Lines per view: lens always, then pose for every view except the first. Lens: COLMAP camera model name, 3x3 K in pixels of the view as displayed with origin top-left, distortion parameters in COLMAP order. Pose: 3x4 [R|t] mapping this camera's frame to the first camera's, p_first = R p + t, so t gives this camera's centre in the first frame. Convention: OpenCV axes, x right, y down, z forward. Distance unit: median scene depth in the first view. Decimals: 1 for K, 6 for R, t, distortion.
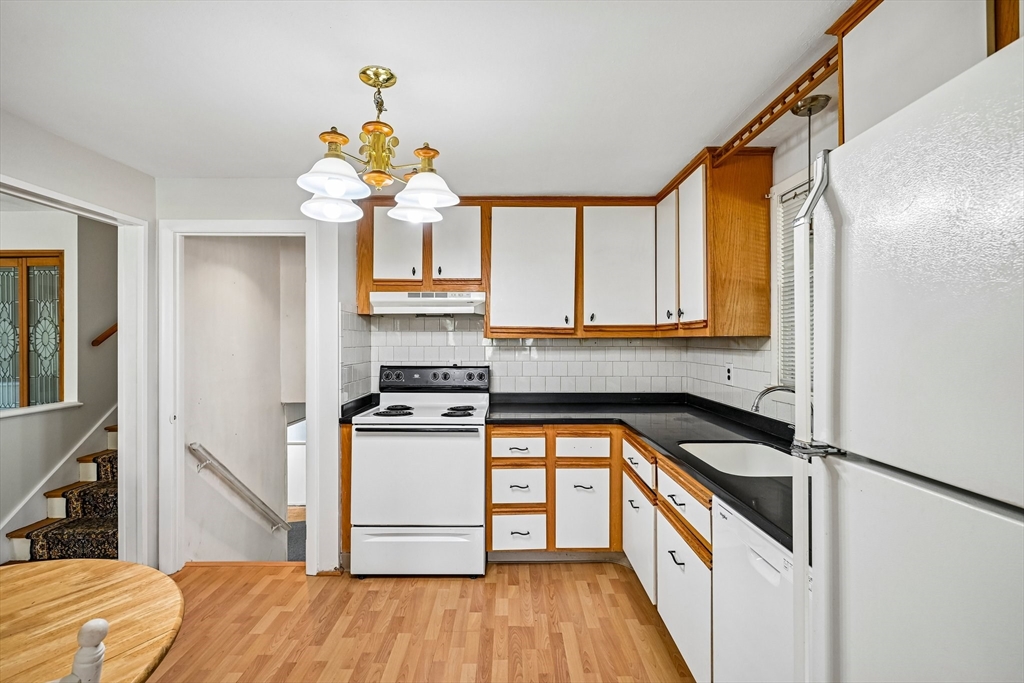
lens RADIAL K [[453.4, 0, 511.4], [0, 453.4, 339.2], [0, 0, 1]] dist [-0.000250, 0.000446]
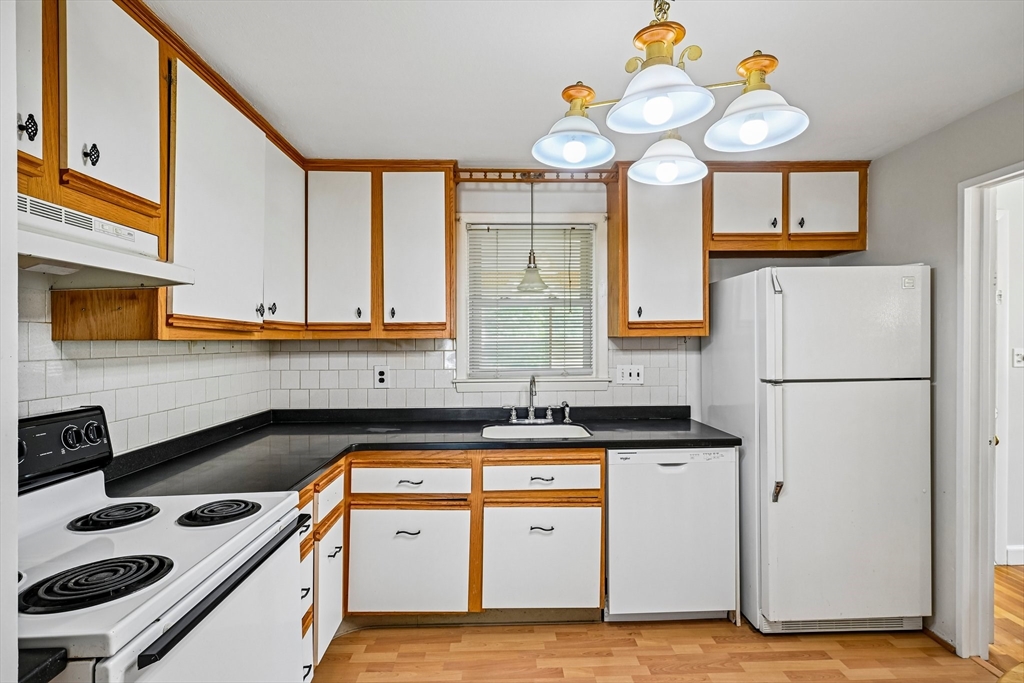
lens RADIAL K [[521.0, 0, 510.5], [0, 521.0, 342.4], [0, 0, 1]] dist [0.000385, -0.000050]
pose [[-0.017592, 0.000103, 0.999845, -0.686798], [0.002810, 0.999996, -0.000054, 0.003575], [-0.999841, 0.002809, -0.017593, 0.780550]]
